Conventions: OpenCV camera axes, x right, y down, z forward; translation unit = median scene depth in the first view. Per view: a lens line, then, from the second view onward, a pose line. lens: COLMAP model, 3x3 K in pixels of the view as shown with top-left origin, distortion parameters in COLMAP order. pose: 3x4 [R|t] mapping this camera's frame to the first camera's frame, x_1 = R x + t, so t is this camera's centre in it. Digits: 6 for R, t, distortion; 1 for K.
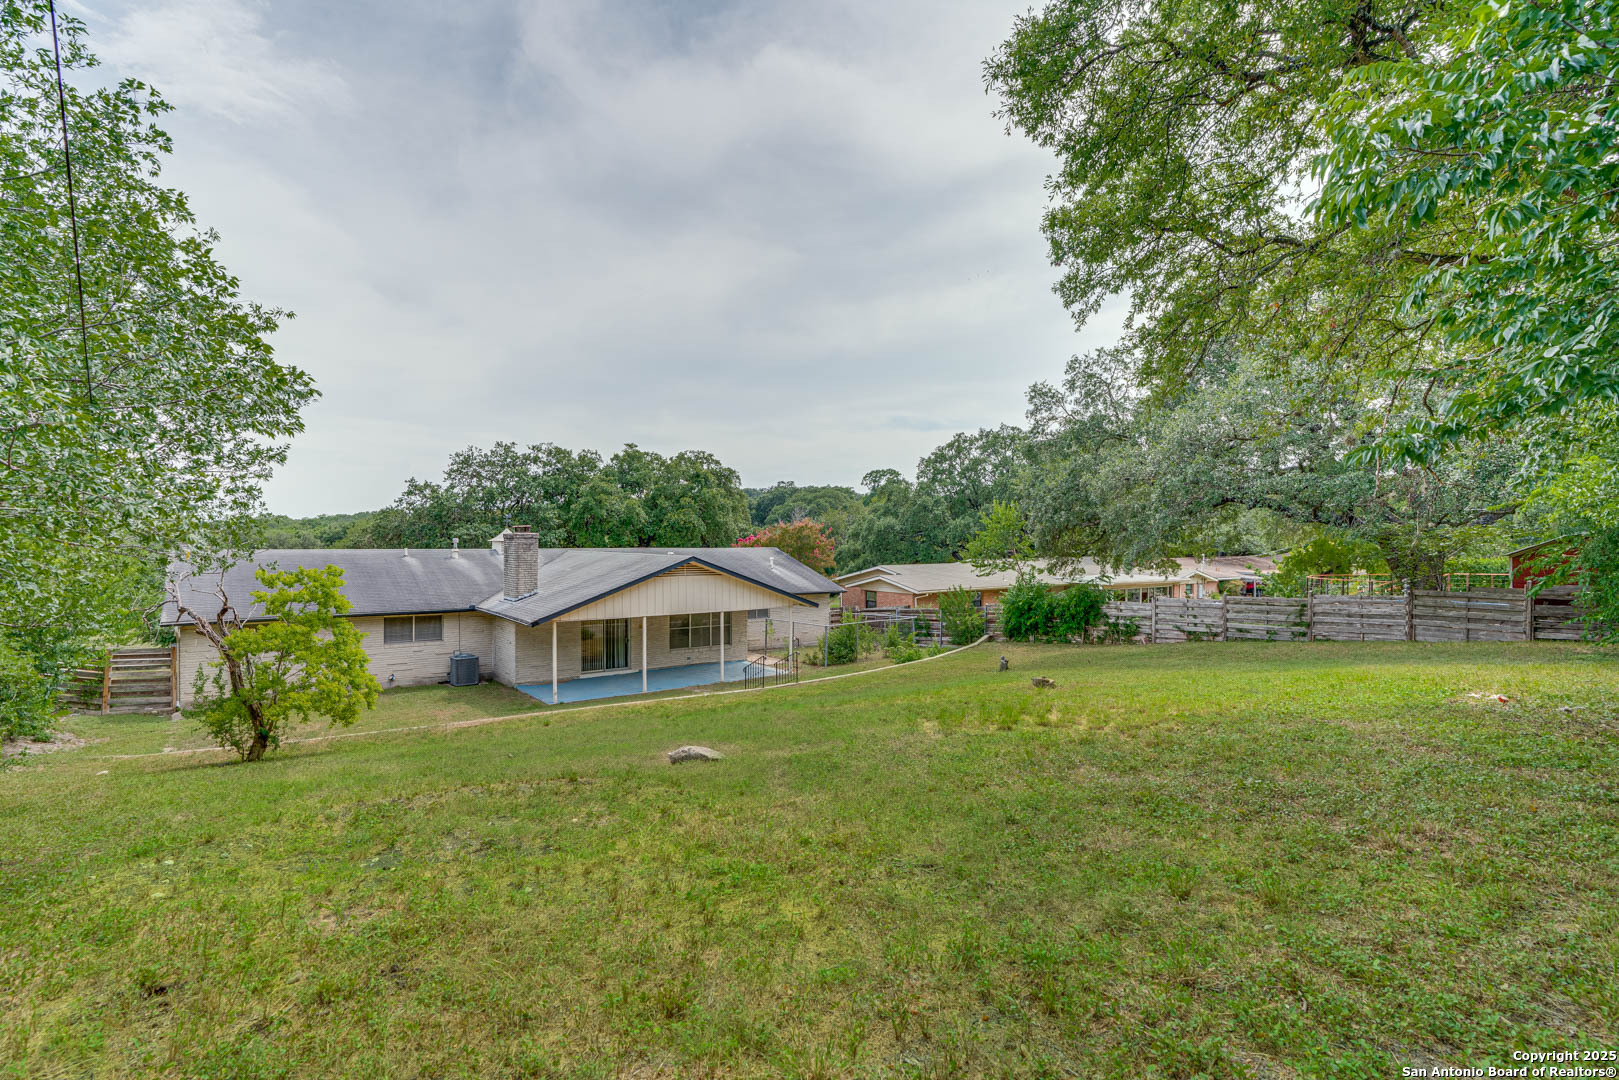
lens RADIAL K [[742.1, 0, 806.1], [0, 742.1, 543.9], [0, 0, 1]] dist [0.000084, 0.000440]
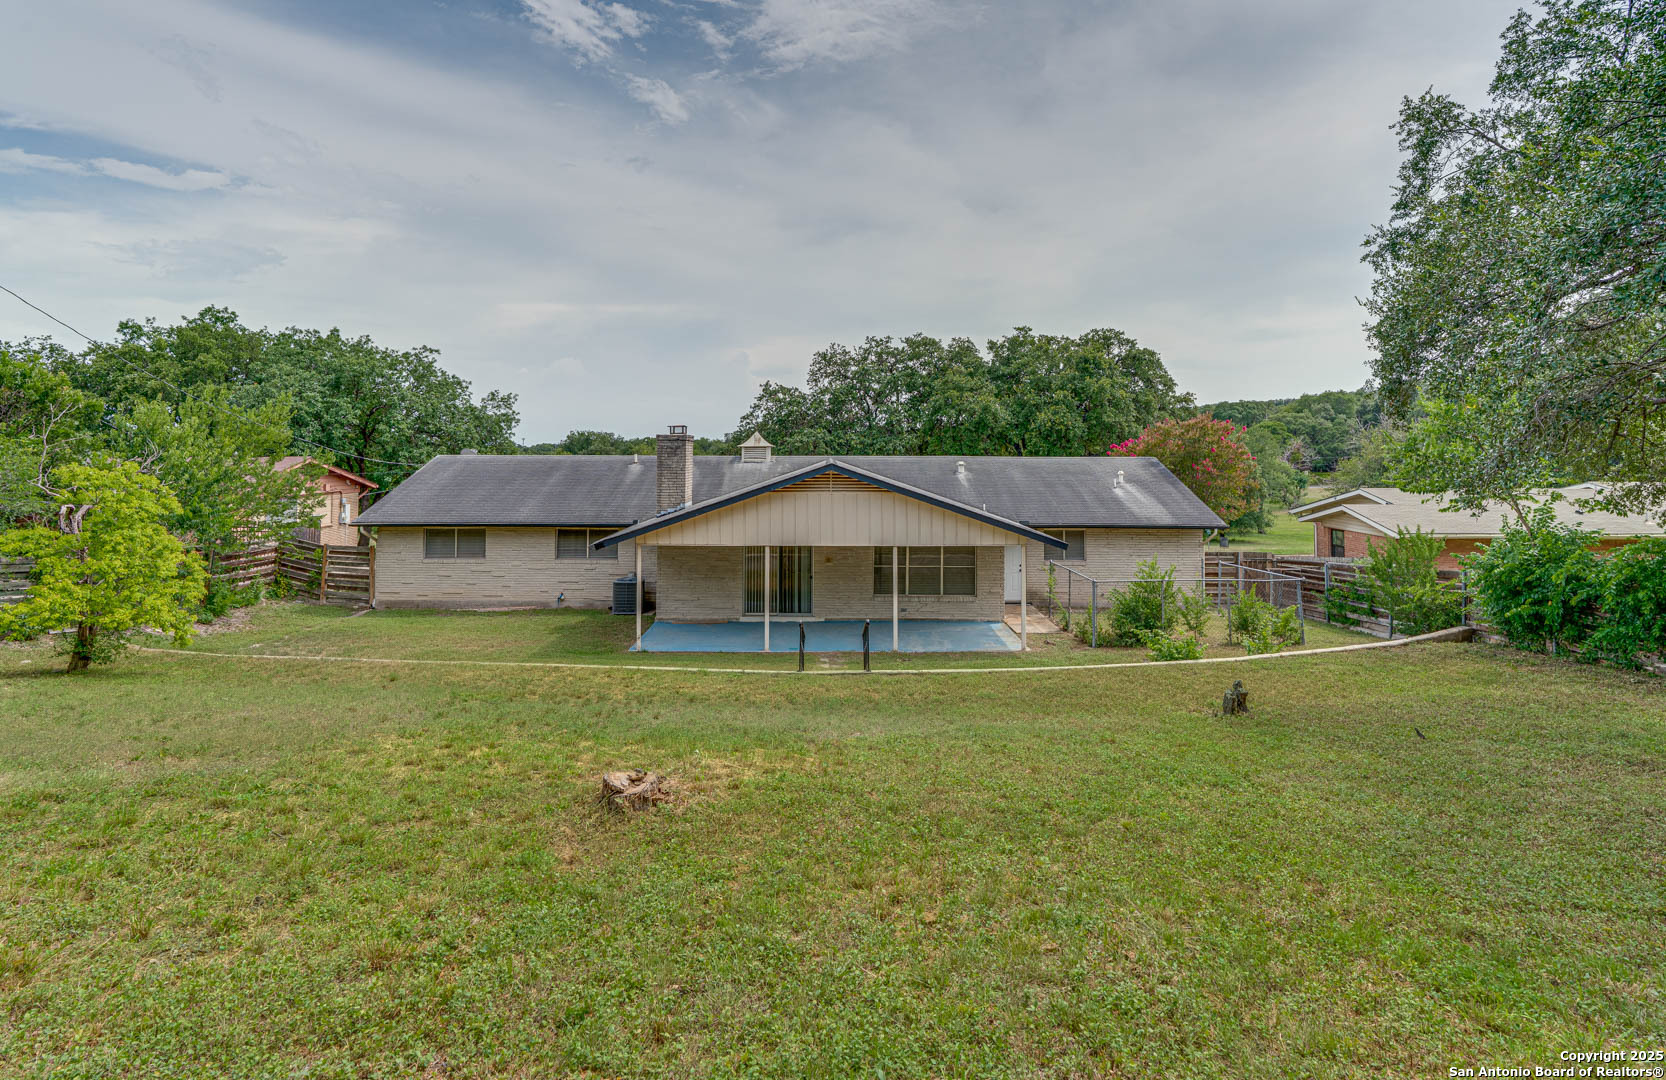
lens RADIAL K [[853.7, 0, 840.2], [0, 853.7, 420.1], [0, 0, 1]] dist [0.004465, 0.000763]
pose [[0.808579, -0.021654, -0.587989, 0.255387], [-0.004271, 0.999080, -0.042666, 0.007285], [0.588372, 0.037010, 0.807743, 0.273879]]
